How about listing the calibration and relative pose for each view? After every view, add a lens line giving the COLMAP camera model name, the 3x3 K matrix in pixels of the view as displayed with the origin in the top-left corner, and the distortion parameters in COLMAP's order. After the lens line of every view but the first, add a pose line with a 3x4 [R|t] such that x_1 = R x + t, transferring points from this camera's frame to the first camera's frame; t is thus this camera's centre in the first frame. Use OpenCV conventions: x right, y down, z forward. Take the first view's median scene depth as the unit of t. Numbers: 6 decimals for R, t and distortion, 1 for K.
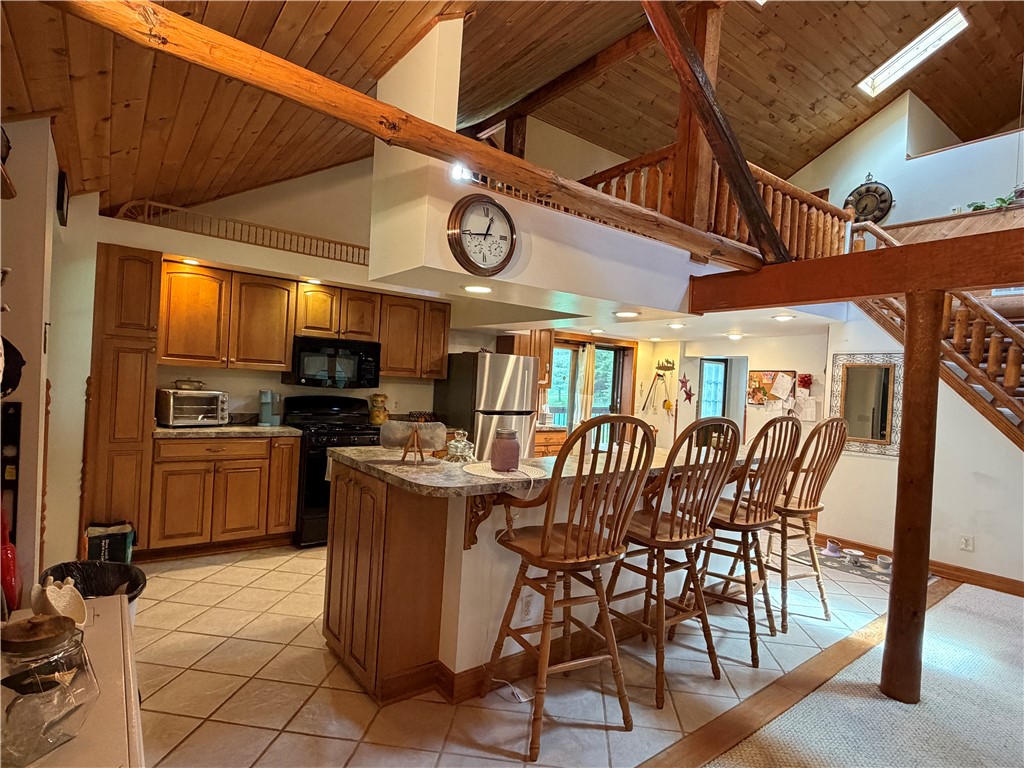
lens RADIAL K [[547.3, 0, 508.5], [0, 547.3, 391.3], [0, 0, 1]] dist [-0.001428, 0.000901]
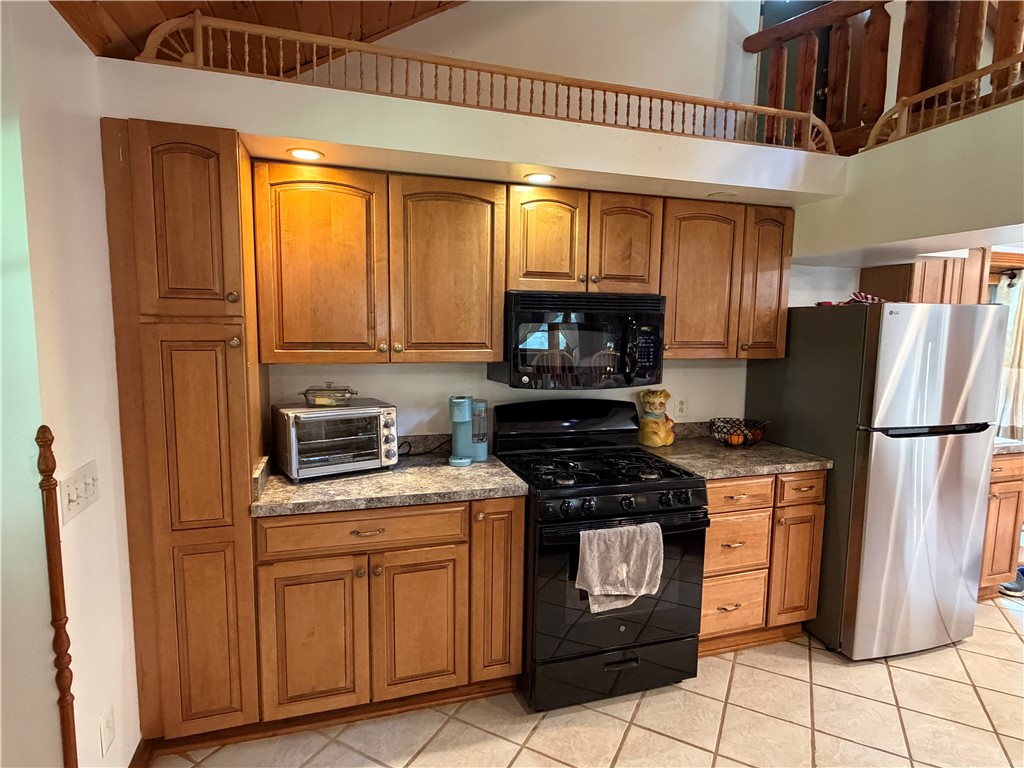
lens RADIAL K [[526.9, 0, 508.6], [0, 526.9, 386.1], [0, 0, 1]] dist [-0.006501, -0.000006]
pose [[0.931400, -0.004311, -0.363972, -0.218976], [0.035148, 0.996322, 0.078143, -0.054560], [0.362296, -0.085575, 0.928126, 0.558561]]
